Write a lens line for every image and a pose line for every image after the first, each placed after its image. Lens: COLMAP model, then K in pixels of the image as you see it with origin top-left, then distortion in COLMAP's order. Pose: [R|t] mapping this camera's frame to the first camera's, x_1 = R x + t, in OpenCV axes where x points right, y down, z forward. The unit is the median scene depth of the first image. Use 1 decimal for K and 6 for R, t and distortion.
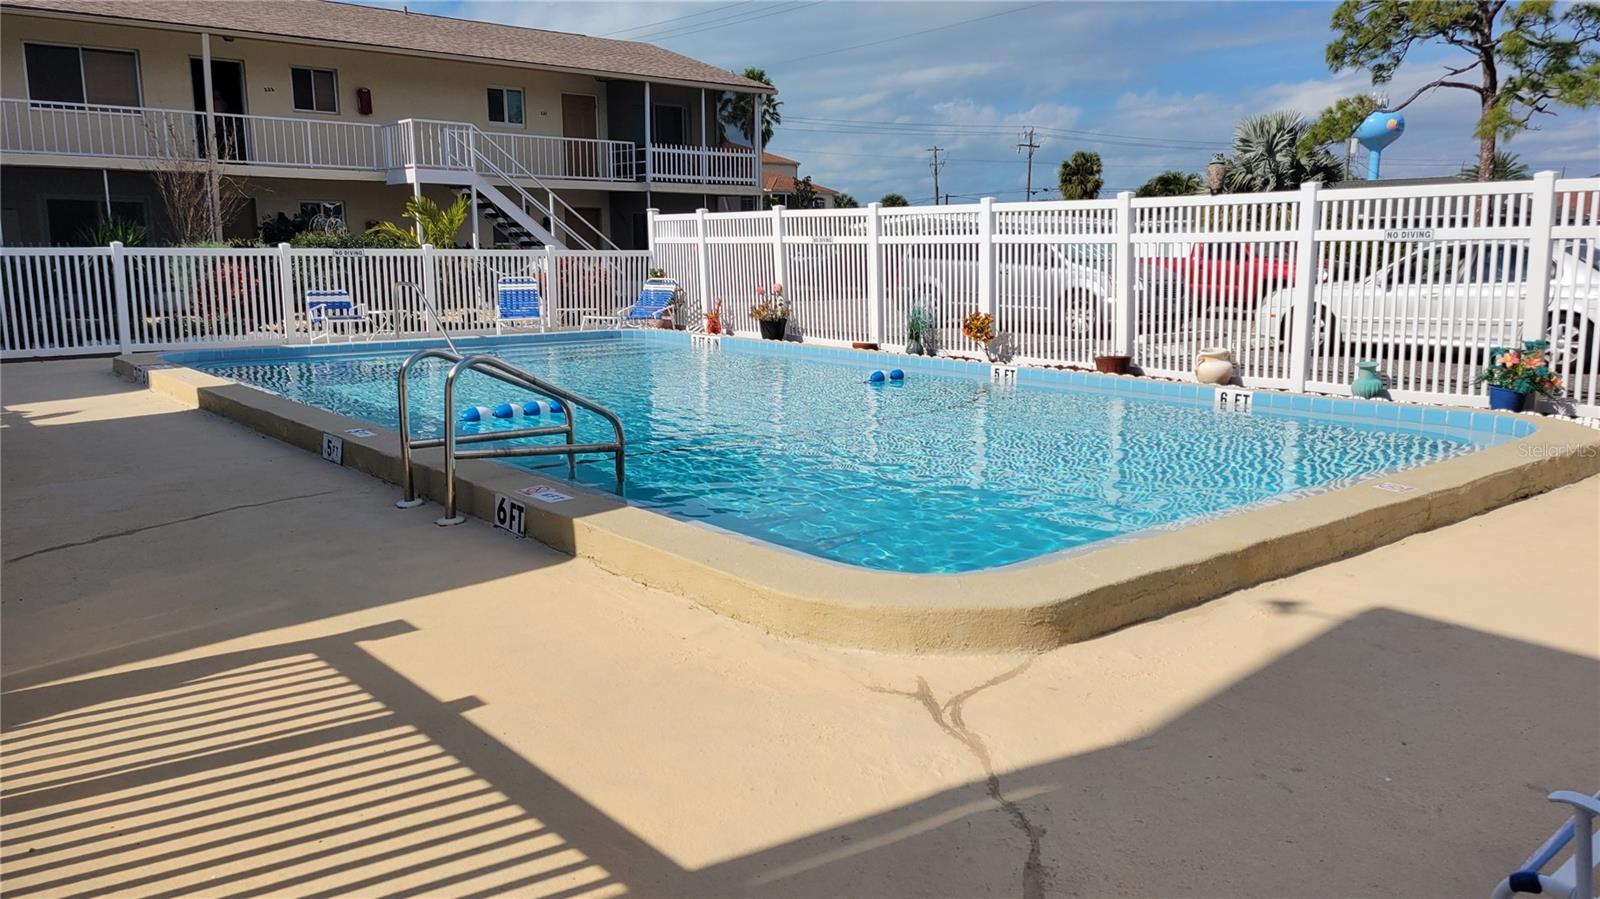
lens RADIAL K [[1201.7, 0, 802.2], [0, 1201.7, 453.0], [0, 0, 1]] dist [0.035266, 0.000981]
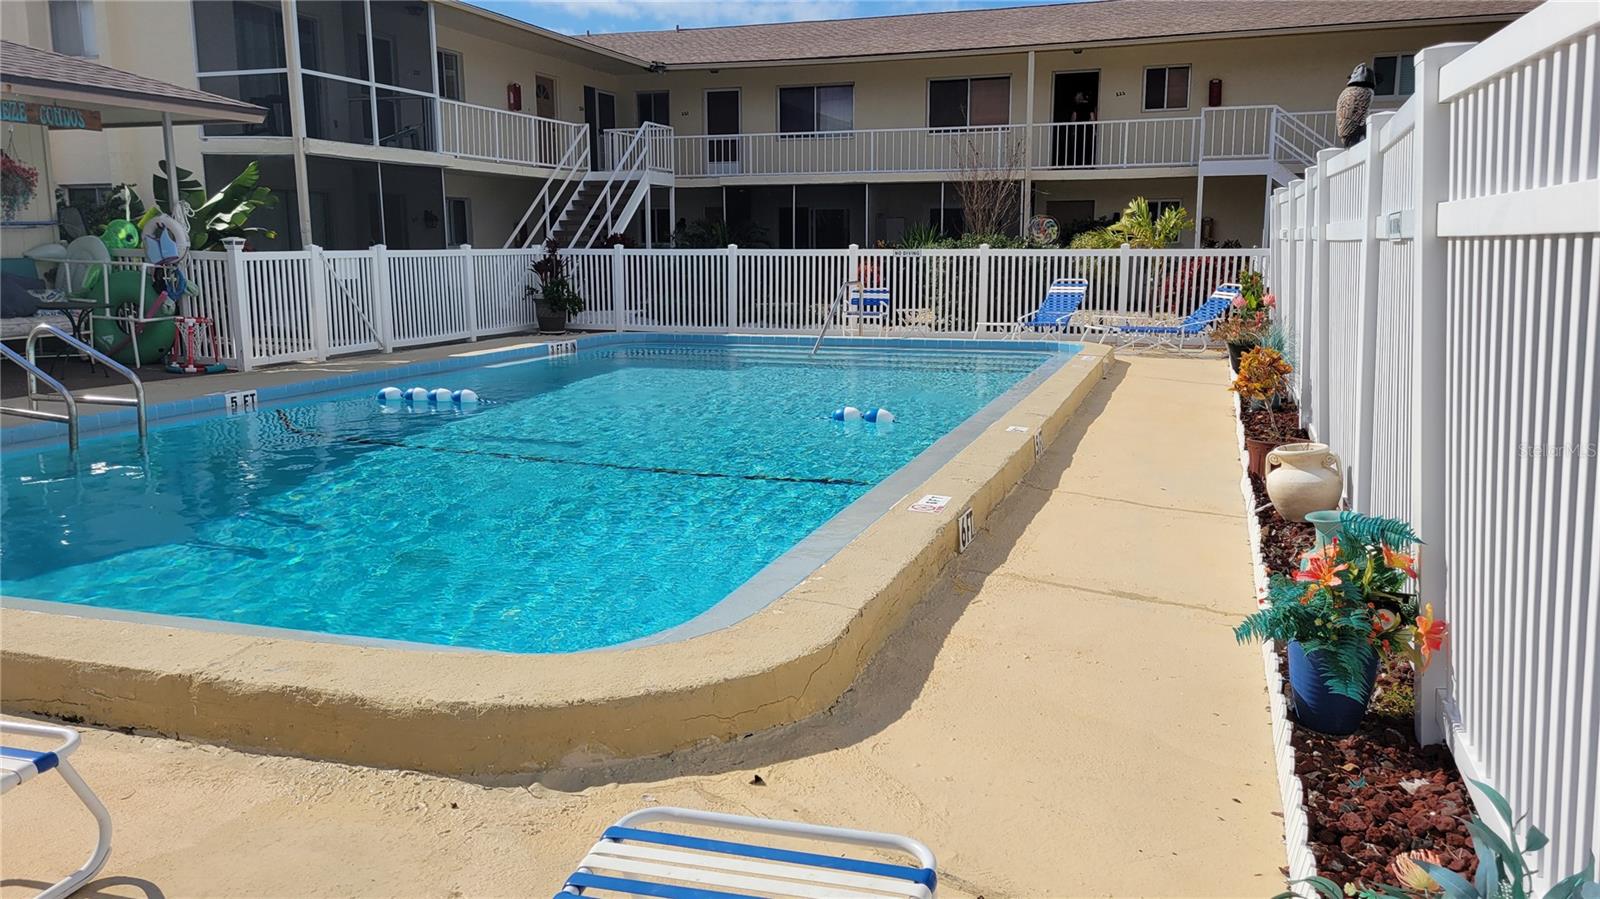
lens RADIAL K [[1201.7, 0, 810.2], [0, 1201.7, 444.6], [0, 0, 1]] dist [0.035266, 0.000981]
pose [[0.520407, 0.136473, -0.842942, 0.435845], [-0.141315, 0.987299, 0.072601, -0.059407], [0.842144, 0.081338, 0.533083, 0.351030]]
